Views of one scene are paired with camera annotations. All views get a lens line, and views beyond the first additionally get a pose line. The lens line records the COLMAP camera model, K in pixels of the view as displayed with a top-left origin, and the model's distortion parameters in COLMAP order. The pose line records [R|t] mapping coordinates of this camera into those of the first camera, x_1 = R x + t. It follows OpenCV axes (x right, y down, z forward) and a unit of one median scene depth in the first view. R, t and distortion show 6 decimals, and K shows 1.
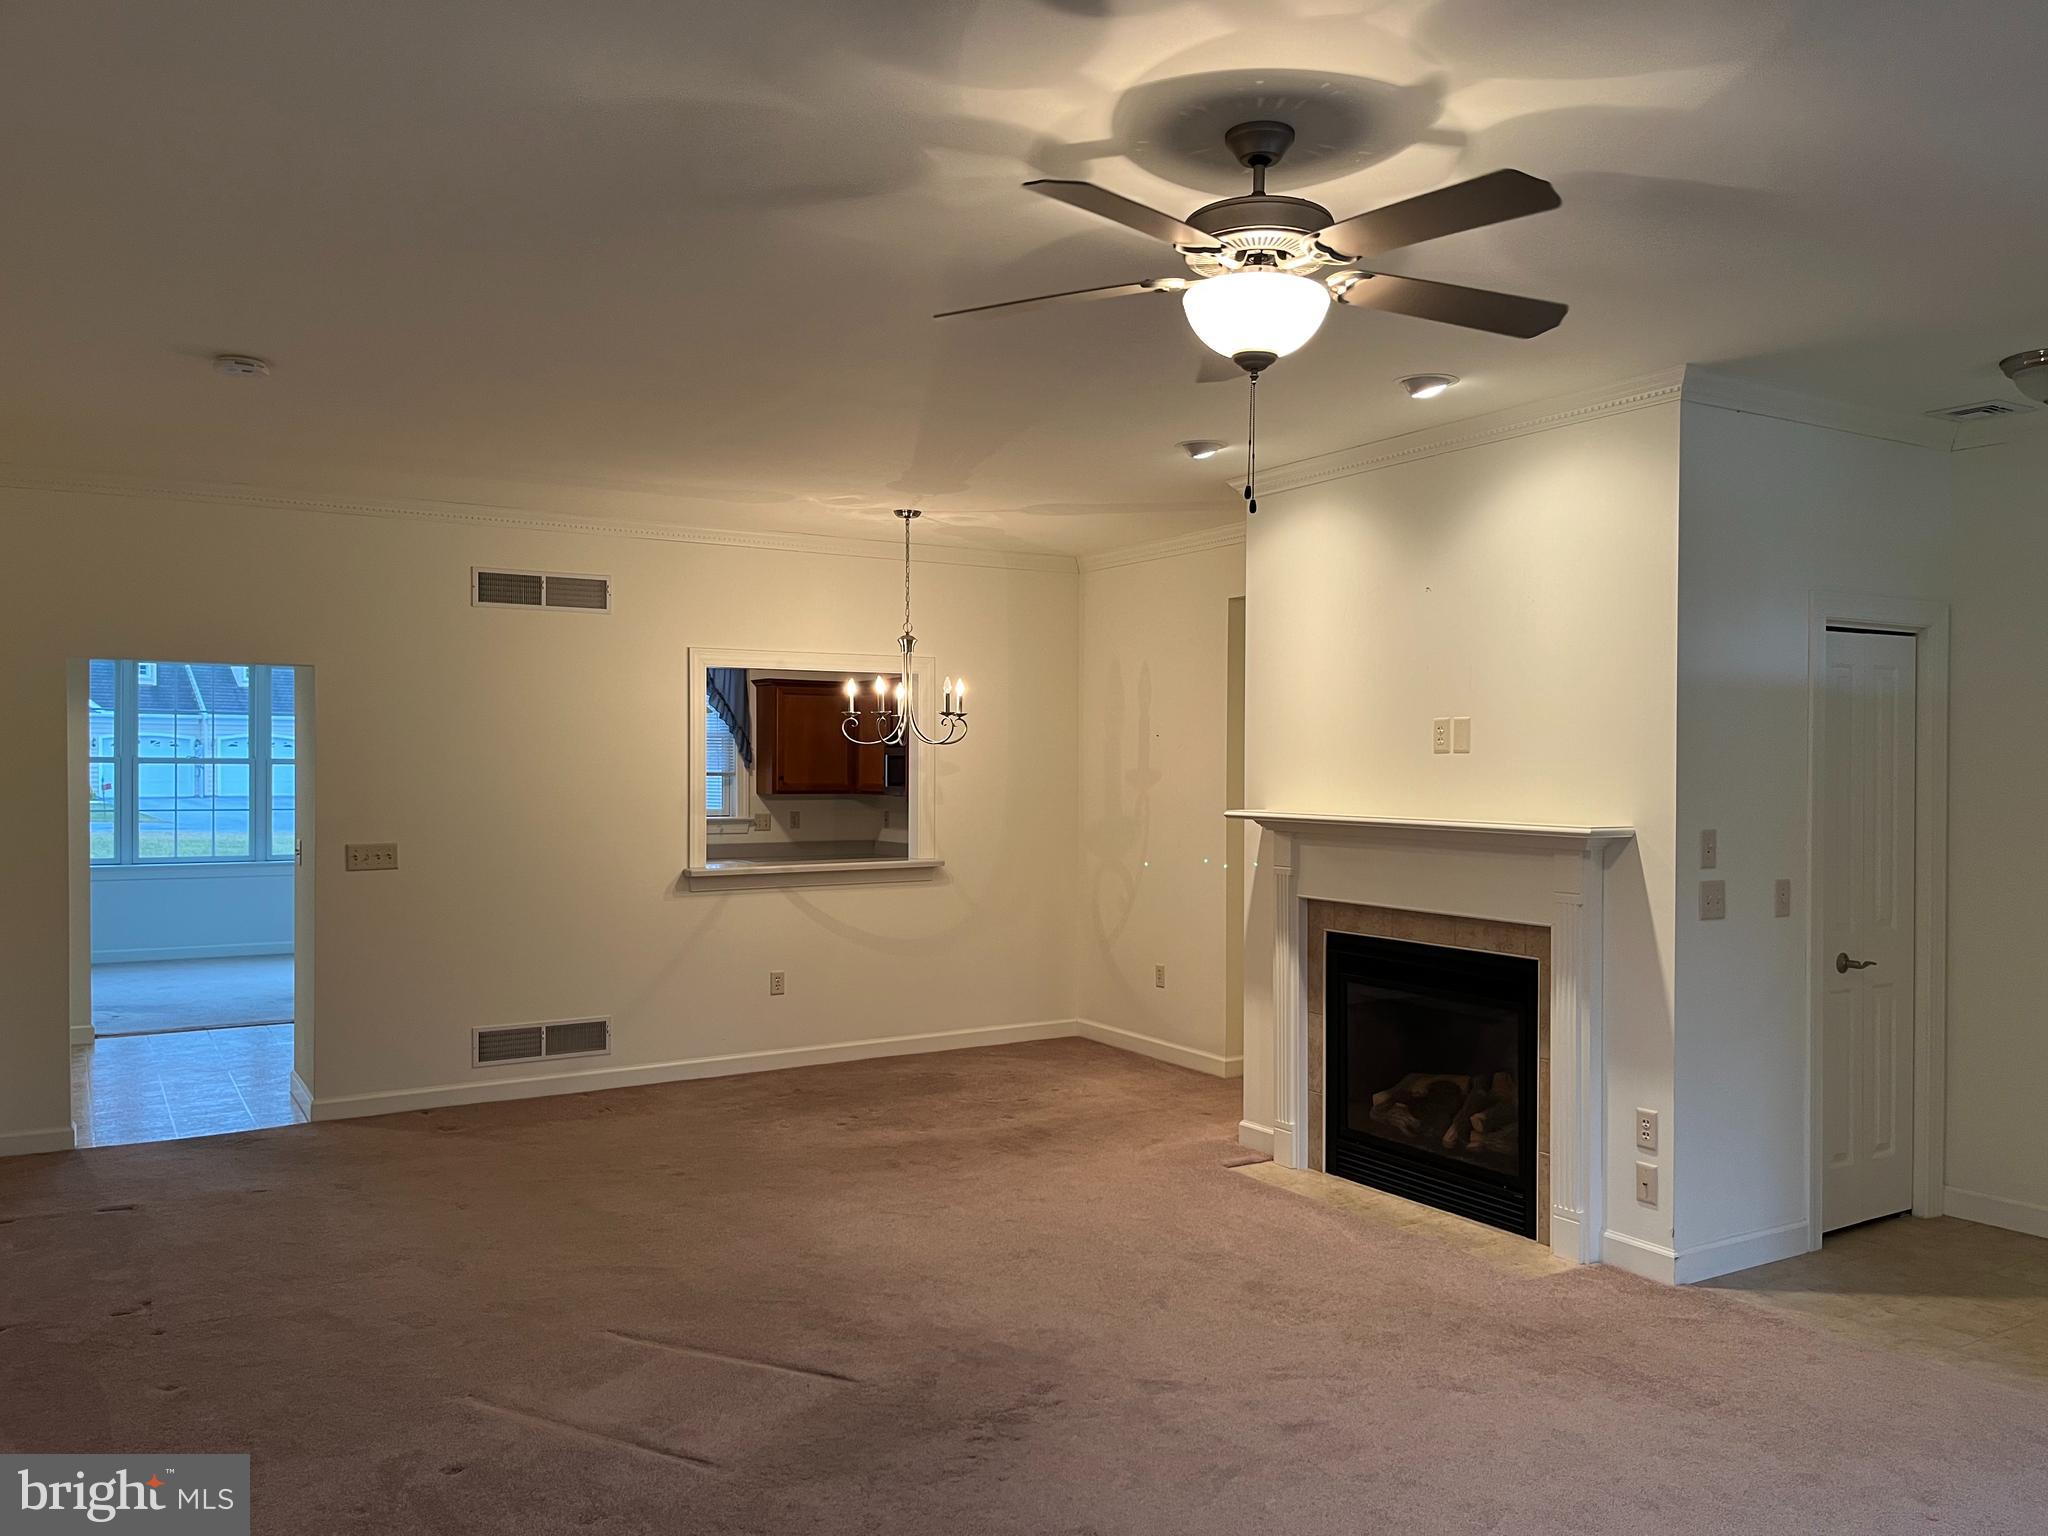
lens RADIAL K [[1541.3, 0, 1044.3], [0, 1541.3, 777.6], [0, 0, 1]] dist [0.075850, -0.107236]
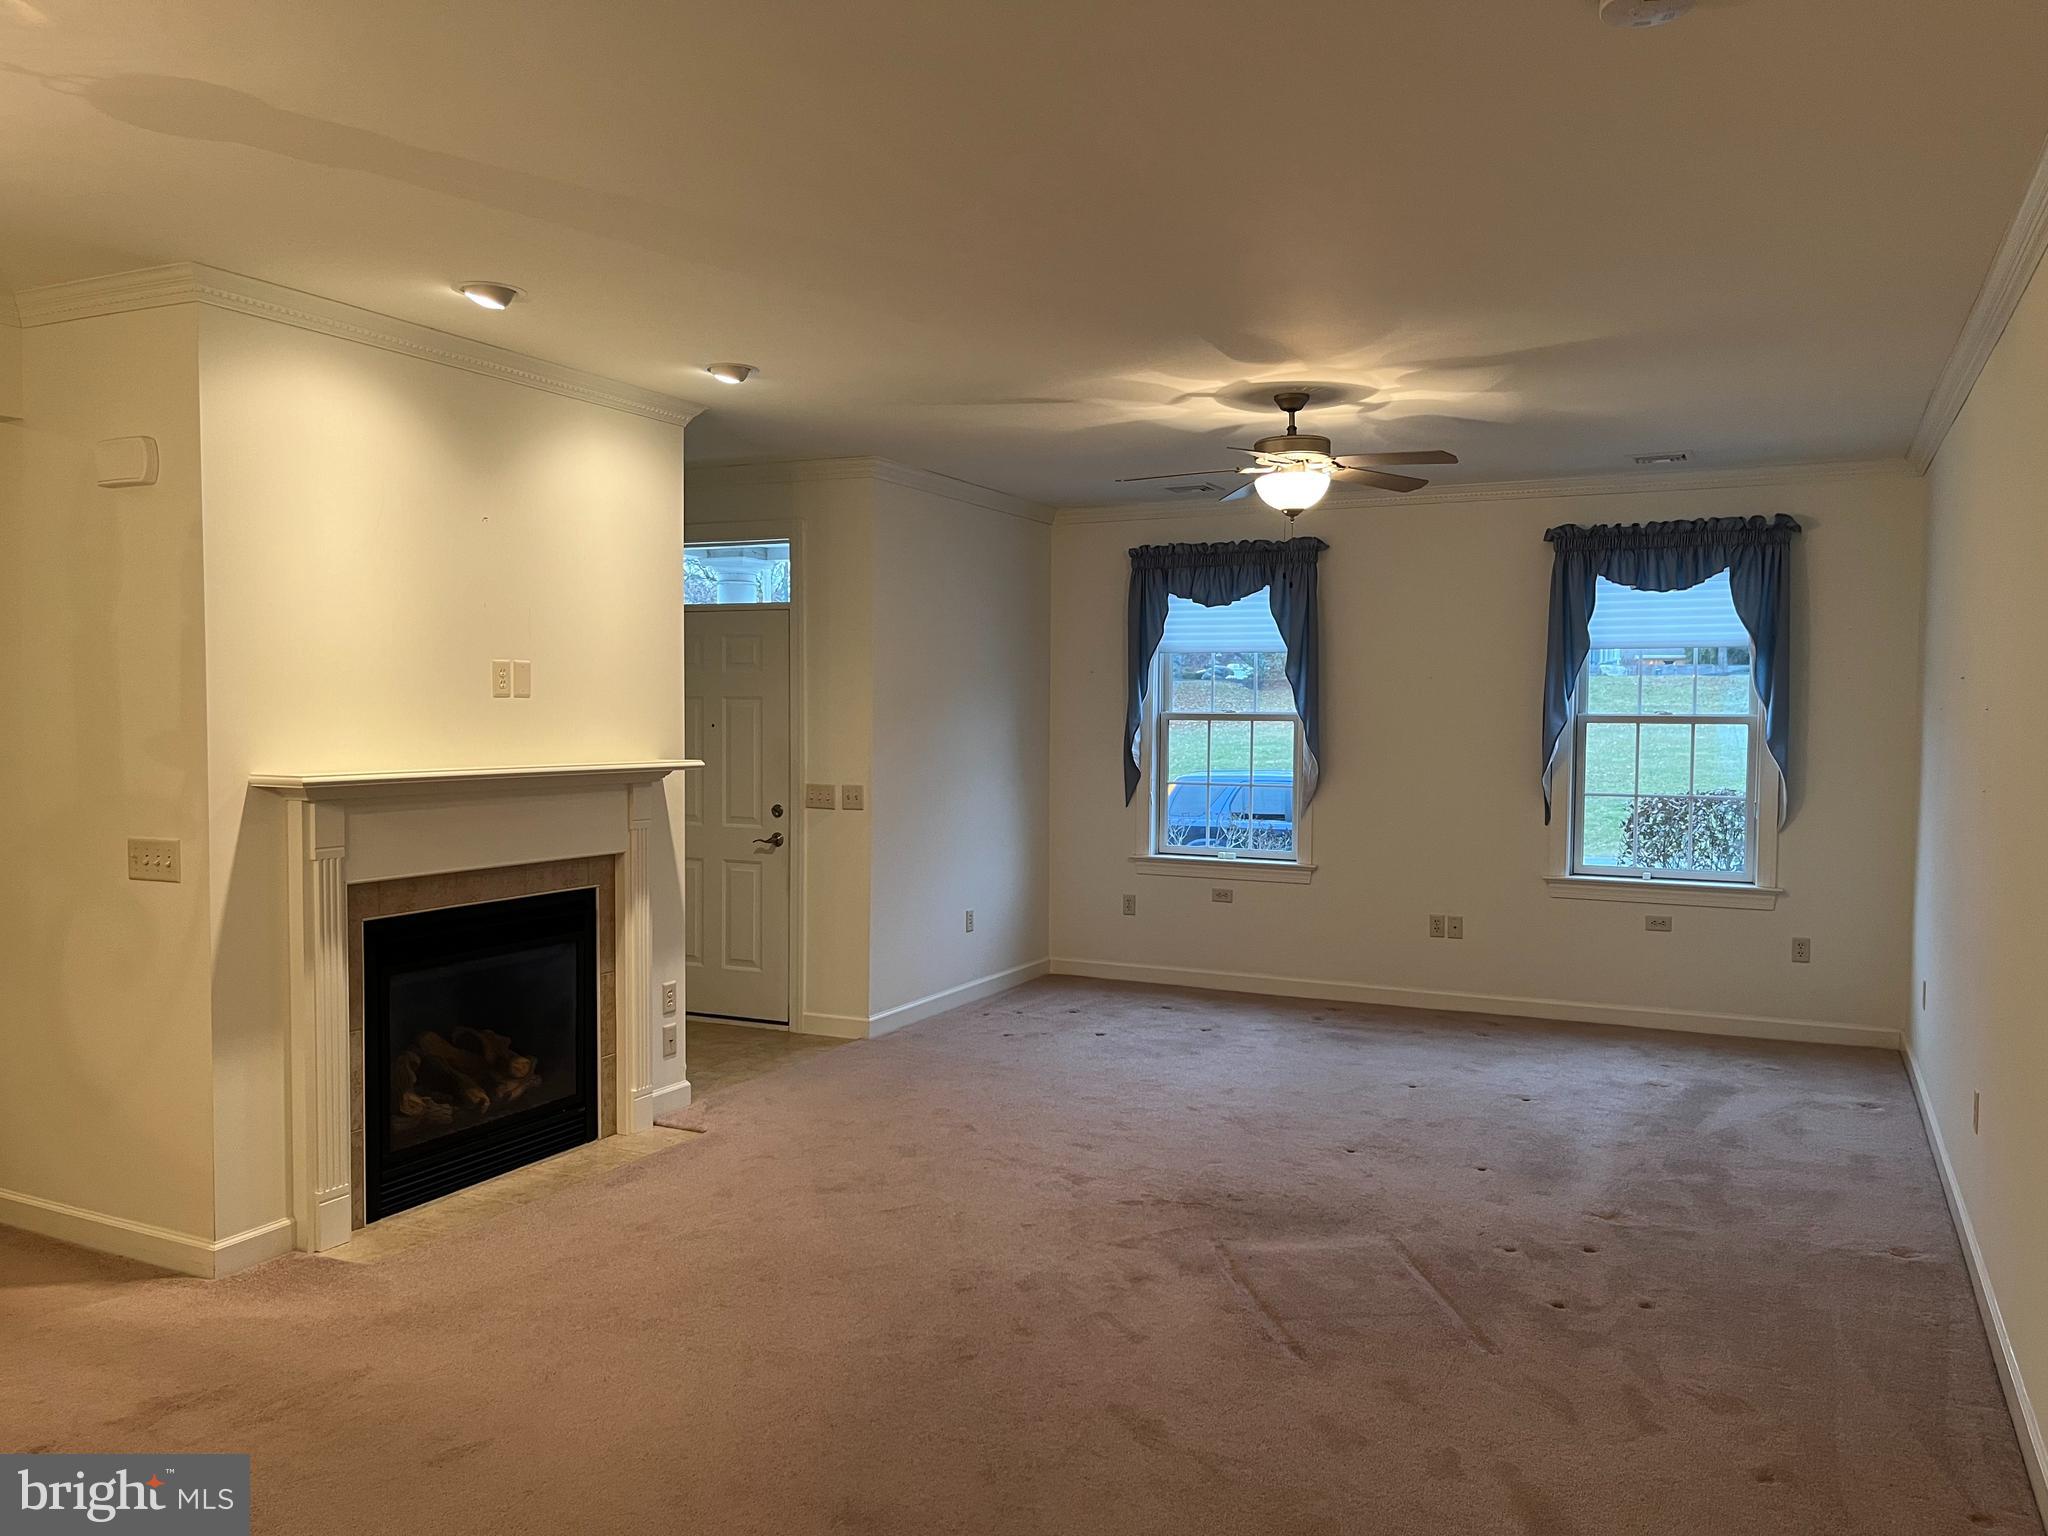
lens RADIAL K [[1541.3, 0, 1044.3], [0, 1541.3, 777.6], [0, 0, 1]] dist [0.075850, -0.107236]
pose [[-0.541134, -0.042148, 0.839879, -0.734474], [-0.001970, 0.998804, 0.048854, -0.013901], [-0.840934, 0.024781, -0.540570, 1.254993]]
